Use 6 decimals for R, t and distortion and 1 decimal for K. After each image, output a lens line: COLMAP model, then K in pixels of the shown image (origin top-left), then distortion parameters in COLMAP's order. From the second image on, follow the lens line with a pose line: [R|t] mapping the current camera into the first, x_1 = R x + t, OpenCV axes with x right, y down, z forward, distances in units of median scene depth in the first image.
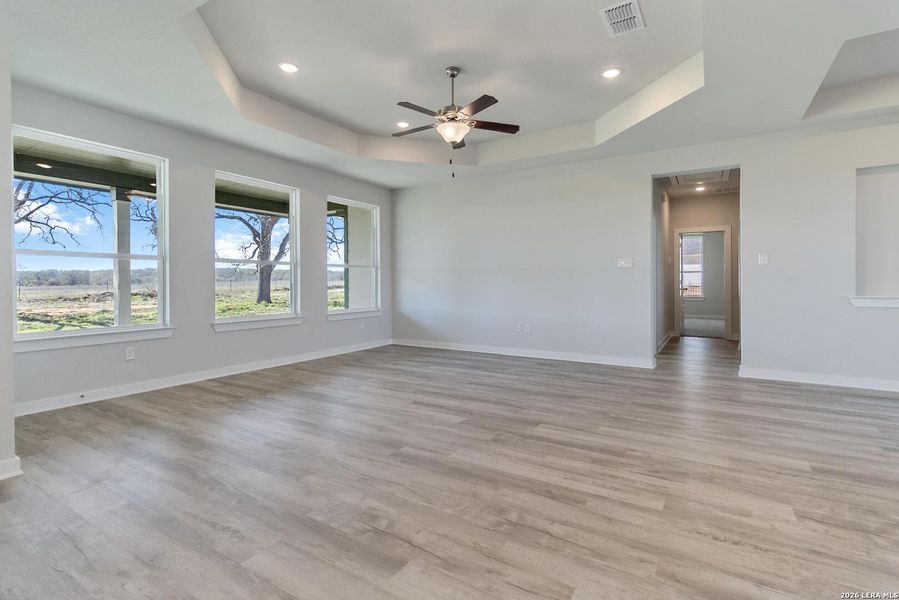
lens RADIAL K [[423.4, 0, 456.6], [0, 423.4, 283.1], [0, 0, 1]] dist [0.001673, 0.000930]
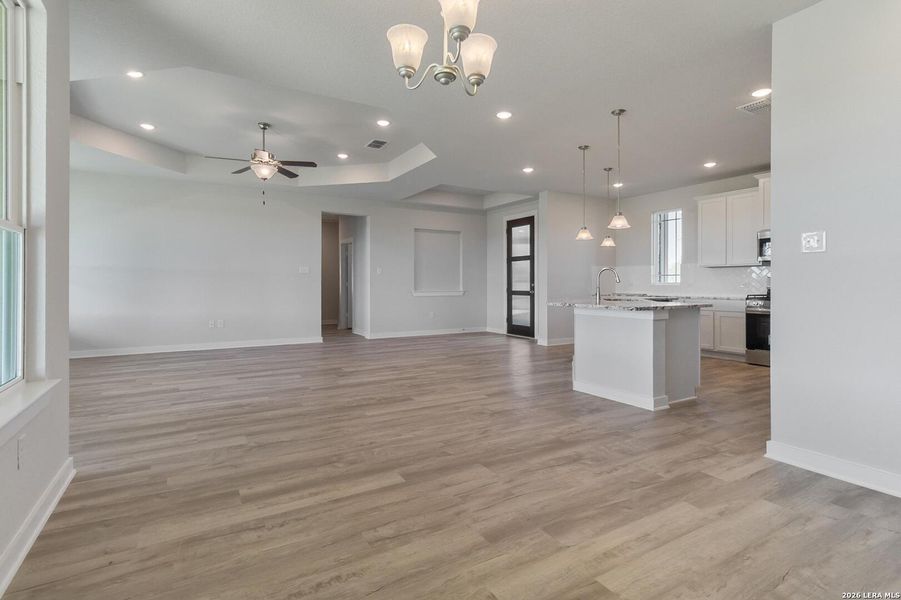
lens RADIAL K [[449.3, 0, 458.8], [0, 449.3, 282.9], [0, 0, 1]] dist [0.002518, 0.000381]
pose [[0.452908, 0.004568, 0.891545, -1.716162], [0.001964, 0.999979, -0.006121, 0.010058], [-0.891555, 0.004523, 0.452890, -0.317079]]
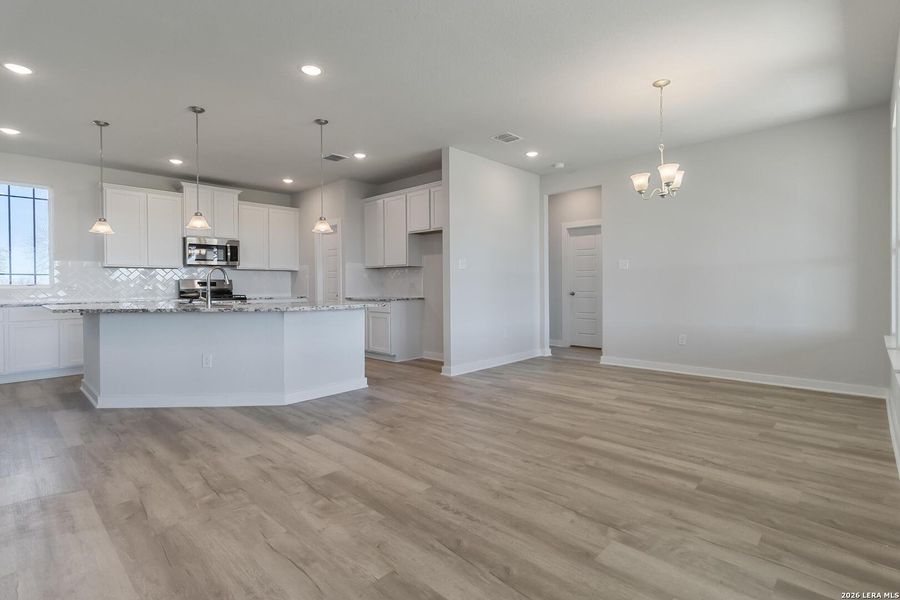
lens RADIAL K [[423.8, 0, 457.1], [0, 423.8, 283.1], [0, 0, 1]] dist [0.001673, 0.000930]
pose [[-0.978766, 0.008142, 0.204818, -0.654457], [0.008507, 0.999963, 0.000905, -0.001965], [-0.204803, 0.002628, -0.978800, 1.740736]]
